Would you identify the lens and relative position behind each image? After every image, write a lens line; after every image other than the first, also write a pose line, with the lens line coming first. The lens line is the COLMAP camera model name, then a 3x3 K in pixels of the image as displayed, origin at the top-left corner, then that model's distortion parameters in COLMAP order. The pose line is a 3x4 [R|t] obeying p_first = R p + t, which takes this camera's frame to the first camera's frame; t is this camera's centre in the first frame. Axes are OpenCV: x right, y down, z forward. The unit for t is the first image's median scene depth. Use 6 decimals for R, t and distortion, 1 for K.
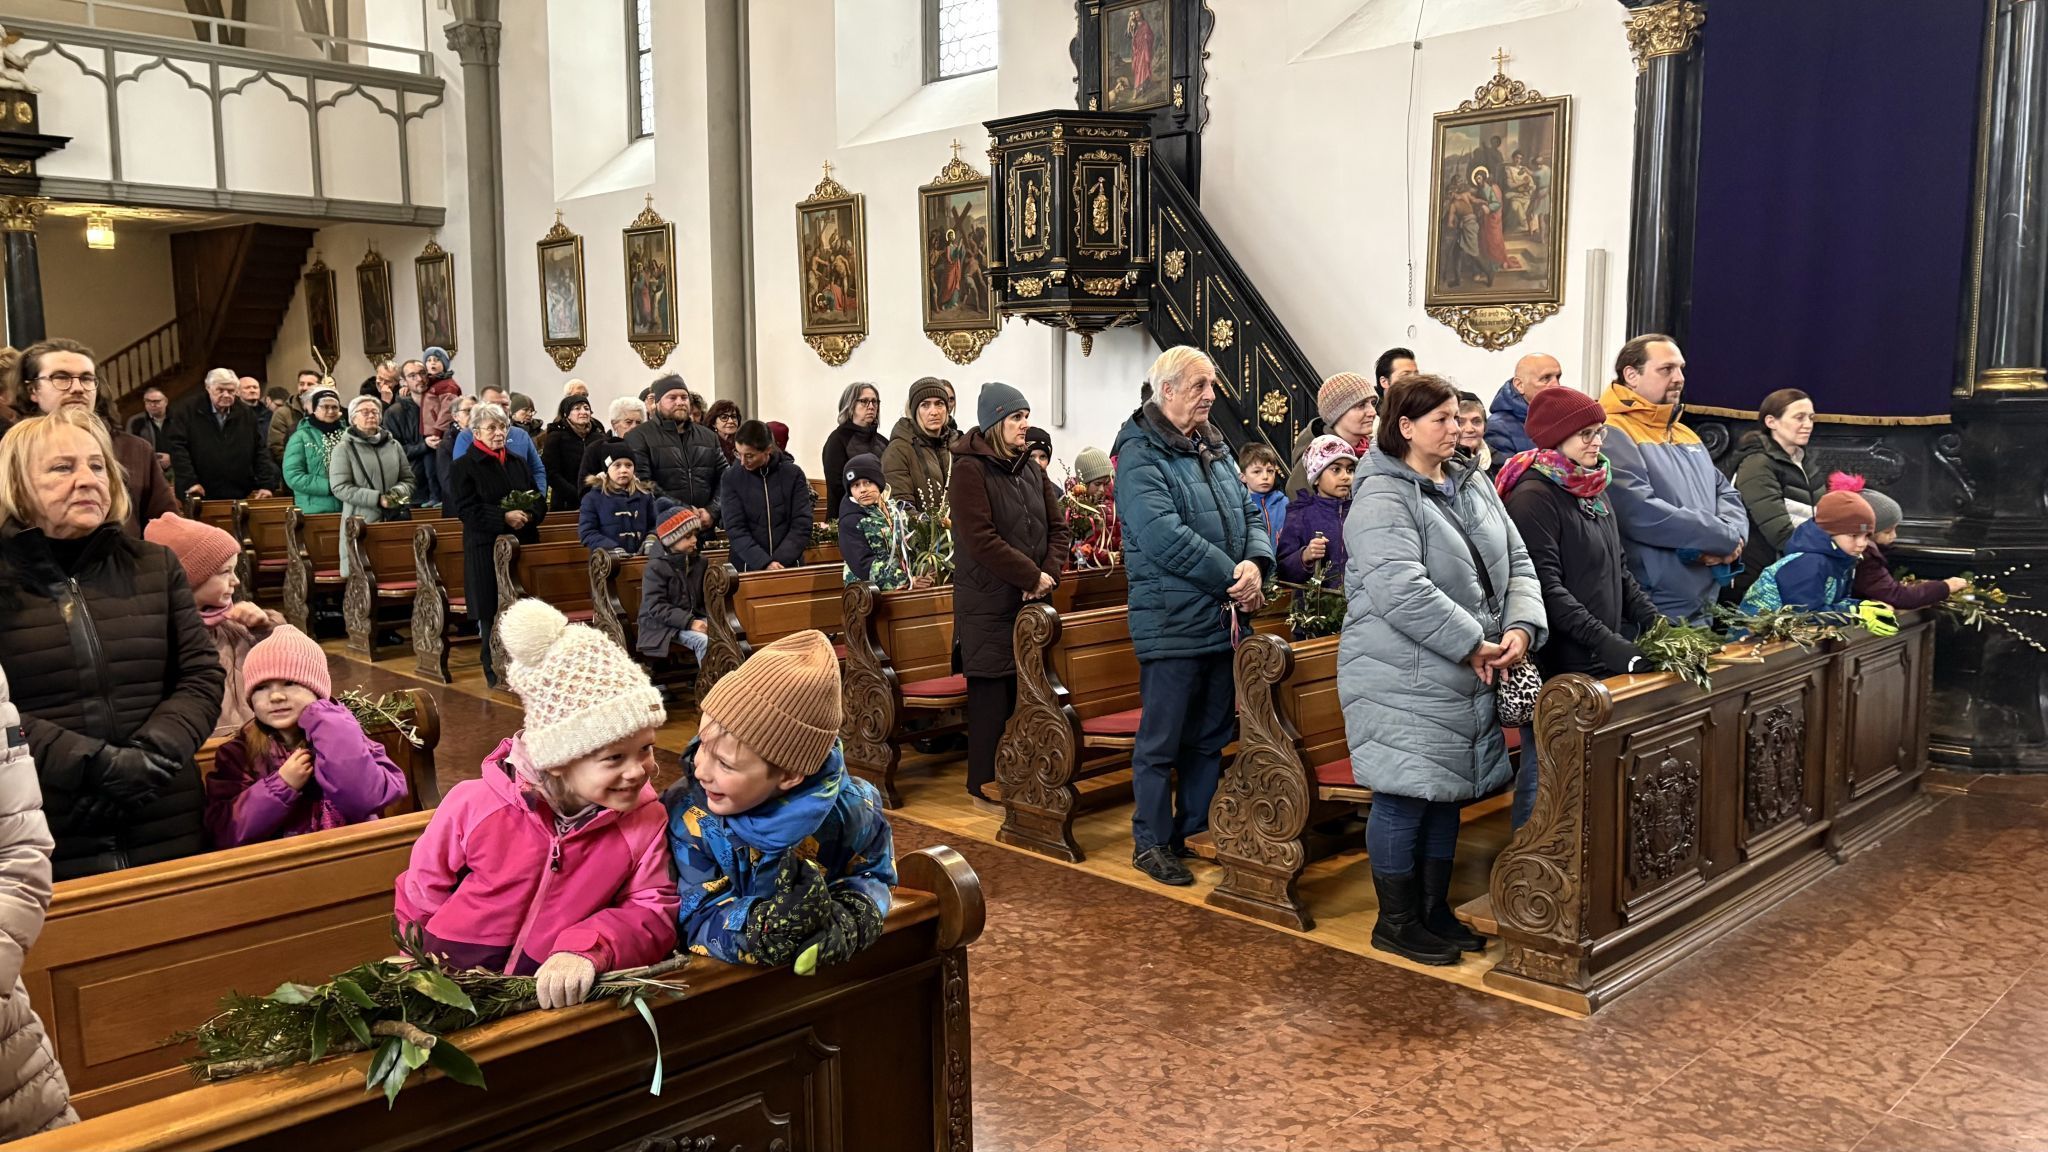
lens RADIAL K [[1576.4, 0, 1029.6], [0, 1576.4, 618.6], [0, 0, 1]] dist [0.058238, -0.062630]
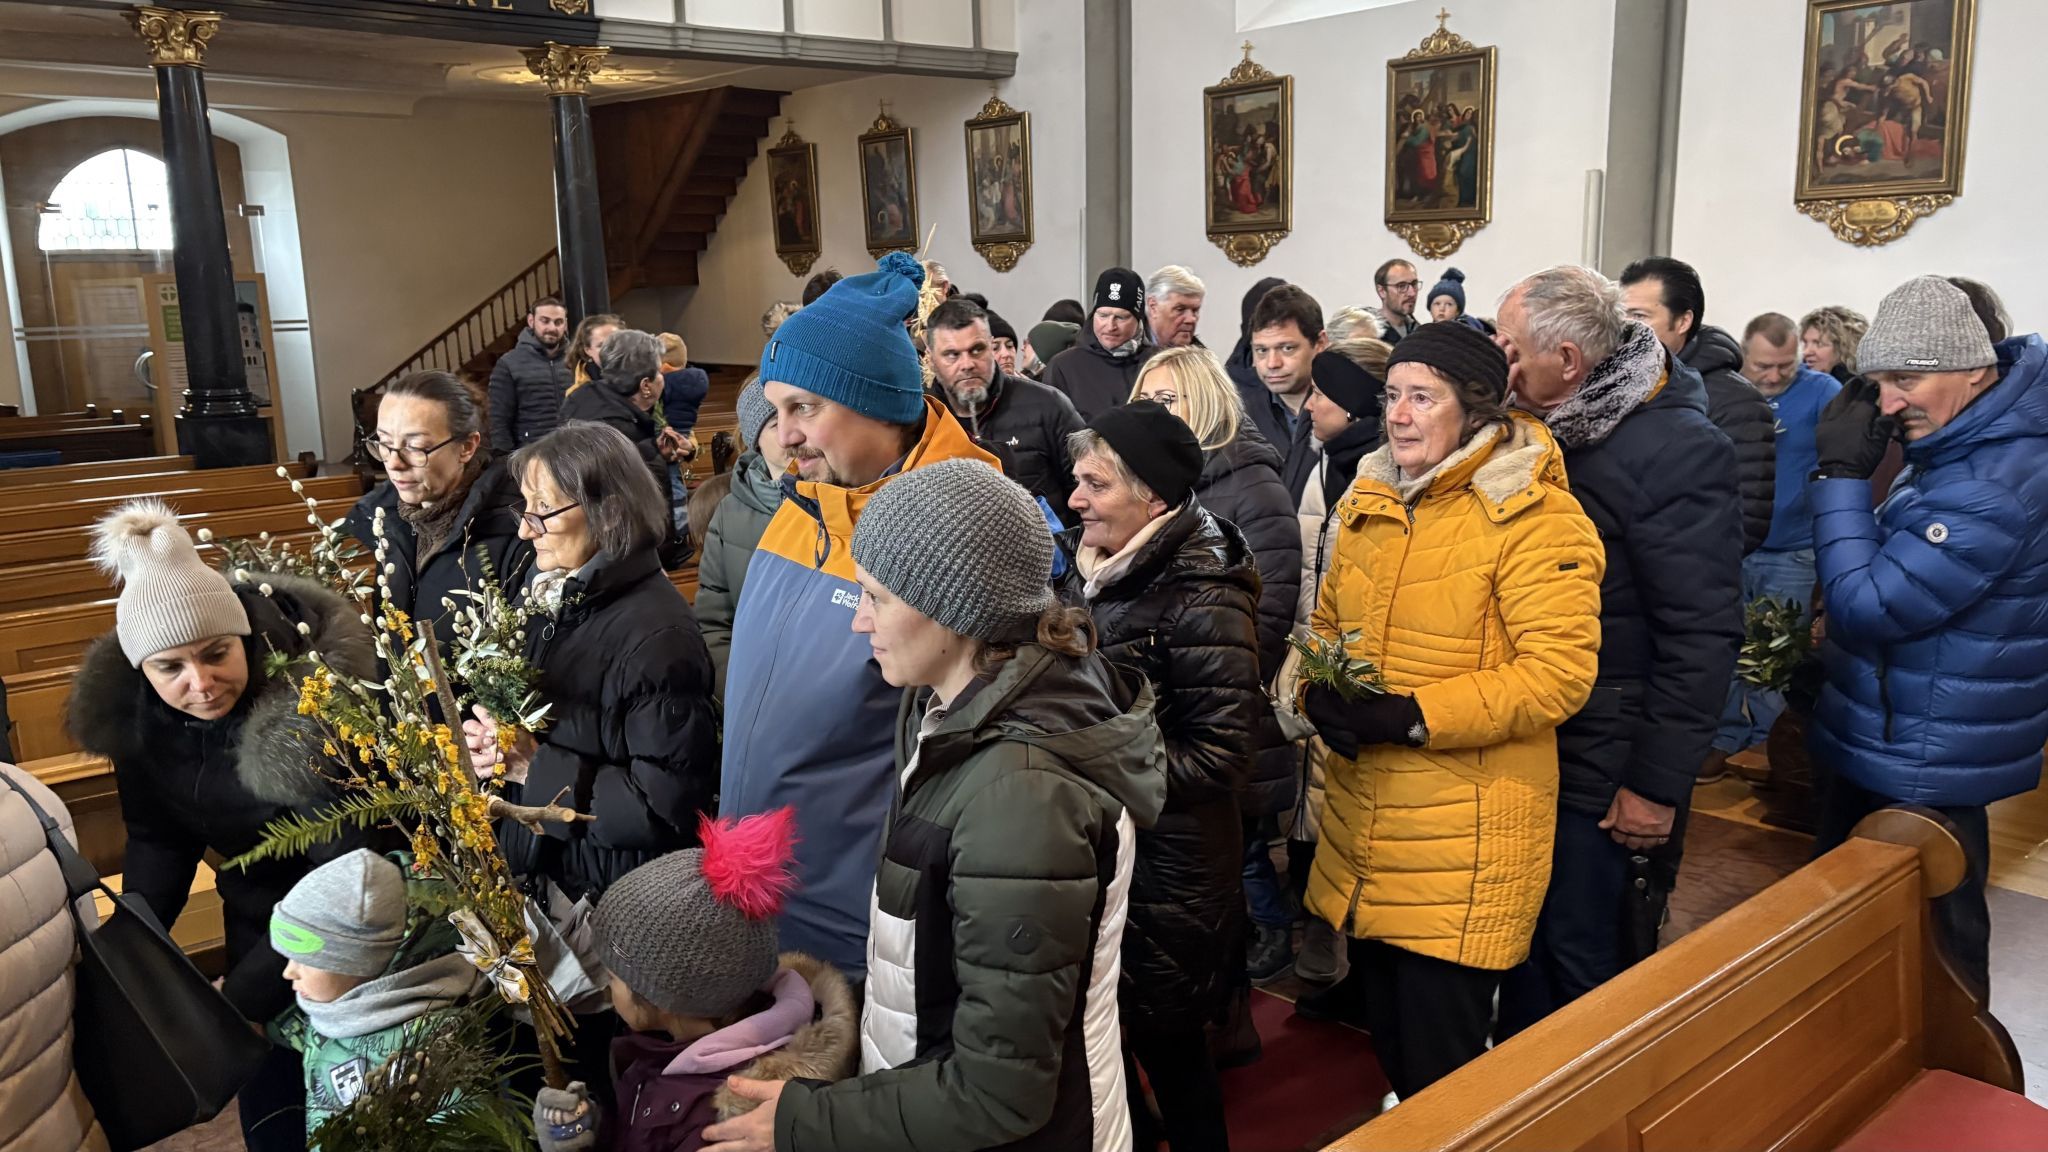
lens RADIAL K [[1576.4, 0, 1026.6], [0, 1576.4, 583.0], [0, 0, 1]] dist [0.058238, -0.062630]
pose [[0.997931, -0.016698, -0.062089, -0.584915], [0.020387, 0.998034, 0.059274, -0.090773], [0.060977, -0.060417, 0.996309, 0.419439]]
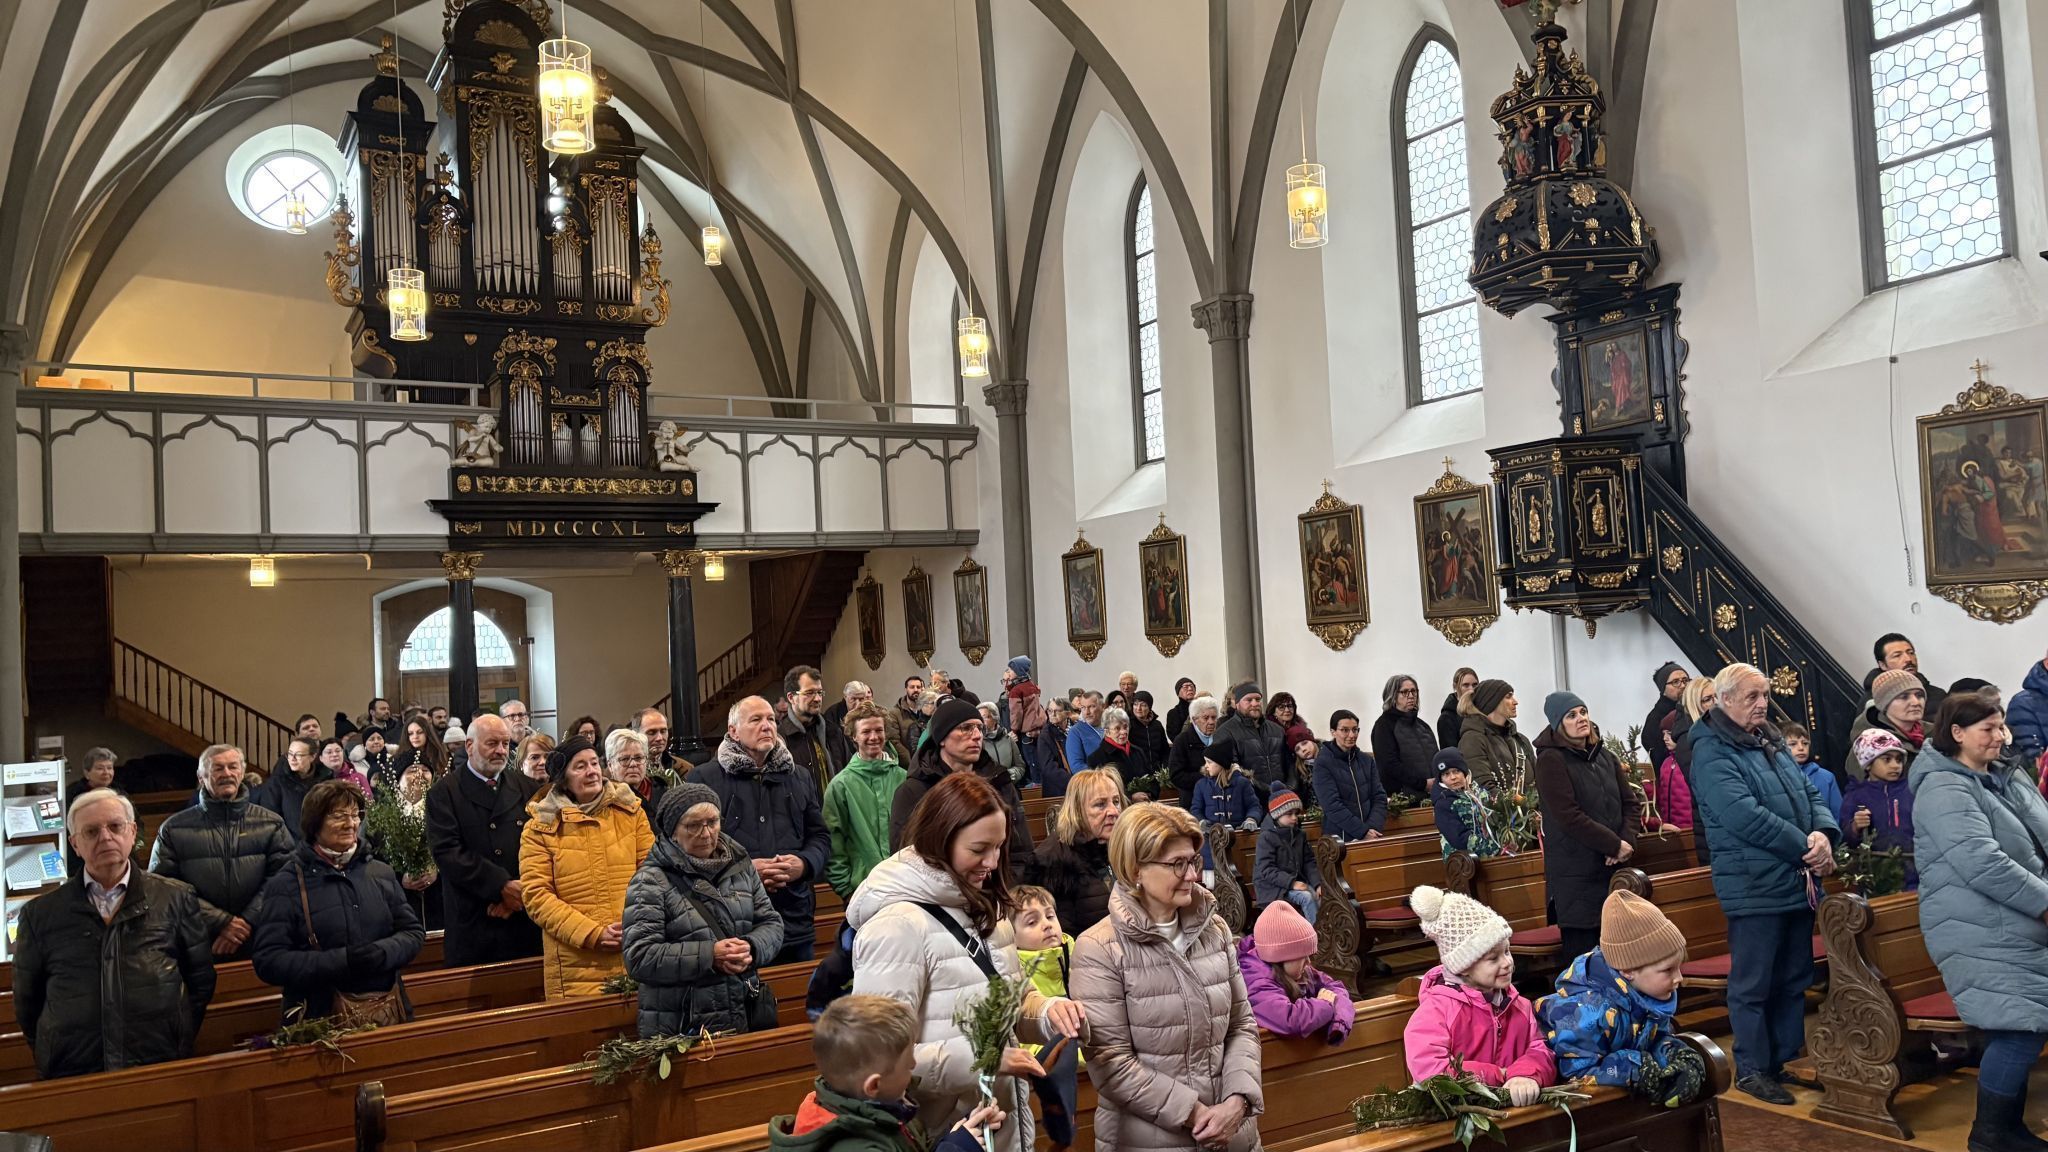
lens RADIAL K [[1576.4, 0, 1008.8], [0, 1576.4, 592.6], [0, 0, 1]] dist [0.058238, -0.062630]
pose [[0.963578, -0.058262, -0.261003, -0.071149], [0.011975, 0.984401, -0.175534, -0.005364], [0.267159, 0.166015, 0.949245, -0.206272]]
